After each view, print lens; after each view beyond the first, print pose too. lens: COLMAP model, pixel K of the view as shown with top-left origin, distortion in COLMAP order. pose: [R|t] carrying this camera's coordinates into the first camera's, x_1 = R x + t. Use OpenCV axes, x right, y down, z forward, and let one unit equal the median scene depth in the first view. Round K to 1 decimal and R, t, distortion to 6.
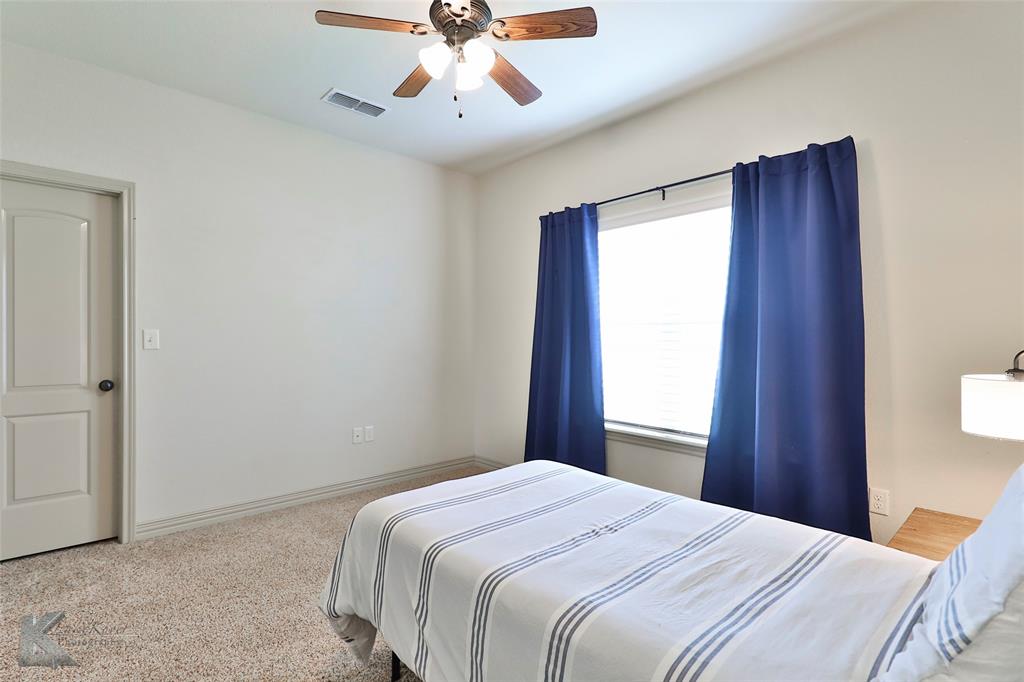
lens RADIAL K [[481.7, 0, 508.4], [0, 481.7, 338.8], [0, 0, 1]] dist [0.002174, -0.002085]
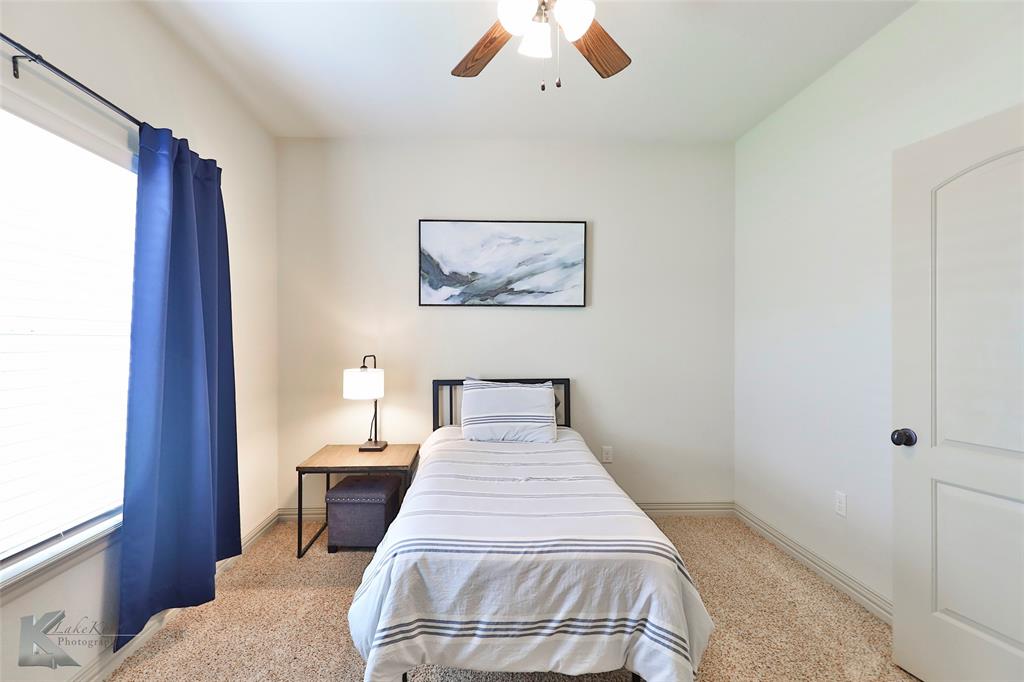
lens RADIAL K [[481.7, 0, 507.9], [0, 481.7, 340.2], [0, 0, 1]] dist [0.002174, -0.002085]
pose [[-0.759207, -0.004427, 0.650834, -0.410009], [0.000585, 0.999972, 0.007483, -0.029324], [-0.650849, 0.006062, -0.759183, 1.156606]]
